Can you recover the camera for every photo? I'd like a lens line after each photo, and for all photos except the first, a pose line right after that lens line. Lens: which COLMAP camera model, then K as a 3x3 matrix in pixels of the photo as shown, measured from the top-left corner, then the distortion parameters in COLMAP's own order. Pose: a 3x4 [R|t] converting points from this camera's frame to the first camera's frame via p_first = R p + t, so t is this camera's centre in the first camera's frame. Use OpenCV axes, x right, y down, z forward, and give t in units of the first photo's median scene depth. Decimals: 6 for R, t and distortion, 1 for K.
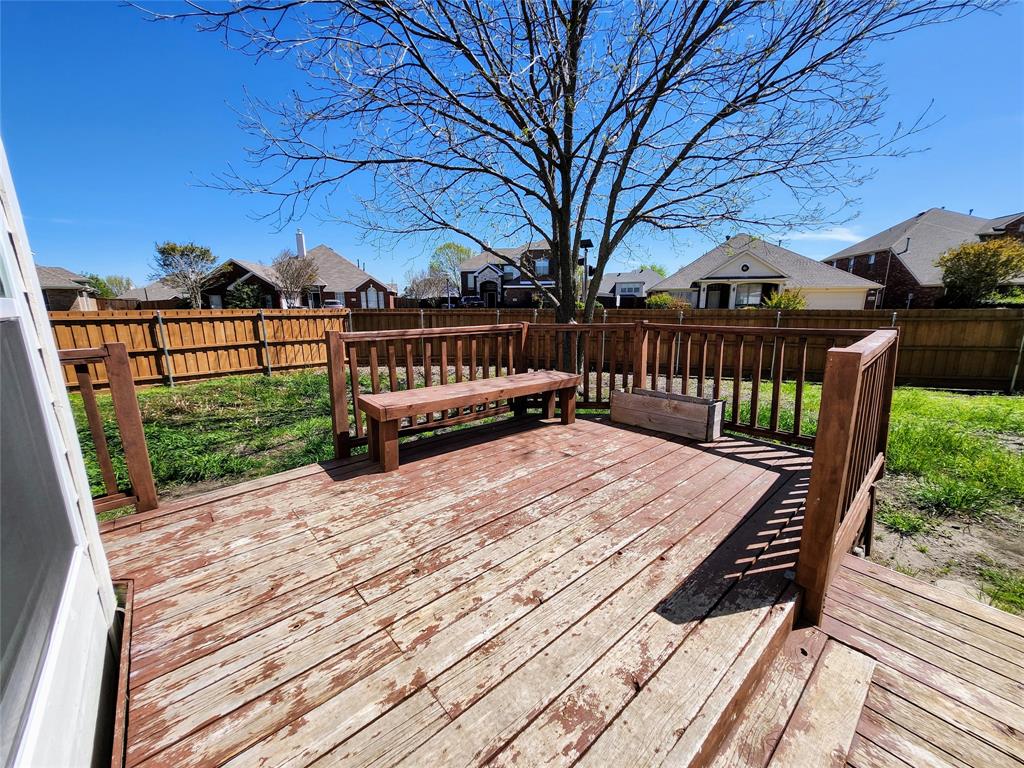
lens RADIAL K [[403.4, 0, 505.6], [0, 403.4, 378.9], [0, 0, 1]] dist [-0.001703, 0.002010]
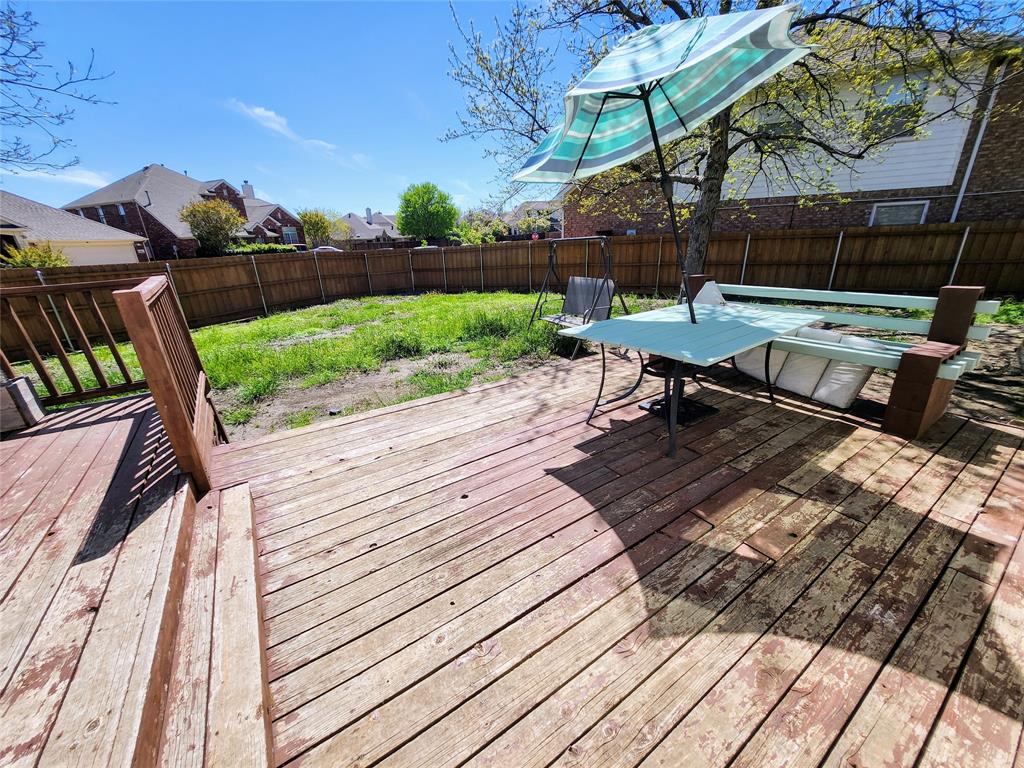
lens RADIAL K [[403.4, 0, 509.2], [0, 403.4, 391.6], [0, 0, 1]] dist [-0.001703, 0.002010]
pose [[0.133830, -0.353652, 0.925754, -0.156467], [0.224359, 0.920714, 0.319293, 0.046074], [-0.965273, 0.164970, 0.202565, -0.201955]]
